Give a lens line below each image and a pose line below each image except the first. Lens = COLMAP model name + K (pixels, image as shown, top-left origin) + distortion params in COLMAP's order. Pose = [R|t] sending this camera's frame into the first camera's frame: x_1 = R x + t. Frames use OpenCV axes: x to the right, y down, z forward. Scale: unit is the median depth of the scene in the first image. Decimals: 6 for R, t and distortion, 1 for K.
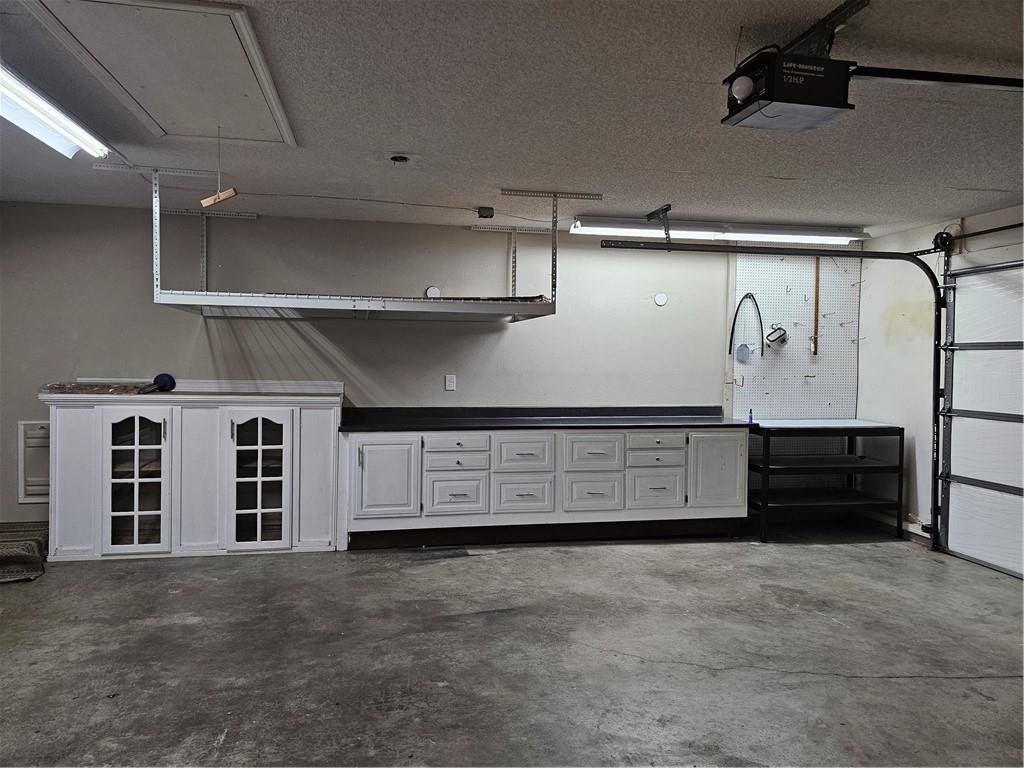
lens RADIAL K [[683.8, 0, 506.6], [0, 683.8, 380.7], [0, 0, 1]] dist [0.055499, -0.039215]
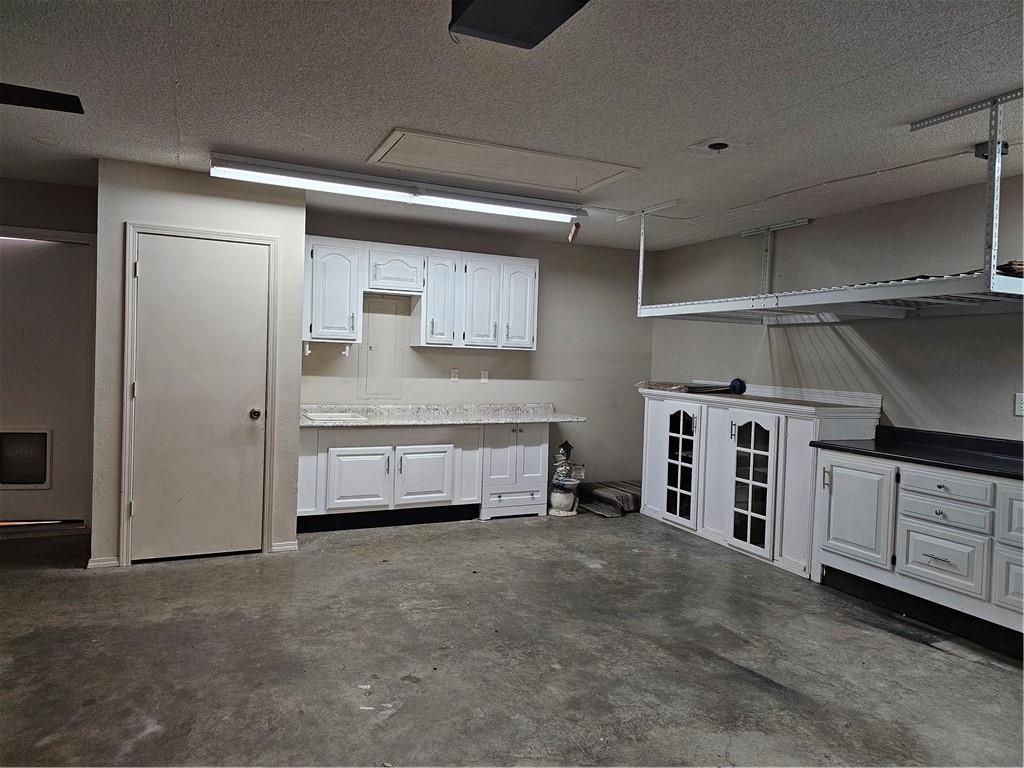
lens RADIAL K [[683.8, 0, 511.3], [0, 683.8, 375.0], [0, 0, 1]] dist [0.055499, -0.039215]
pose [[0.231688, 0.019751, -0.972590, 0.568728], [-0.061102, 0.998115, 0.005714, 0.000513], [0.970869, 0.058104, 0.232458, 0.426670]]
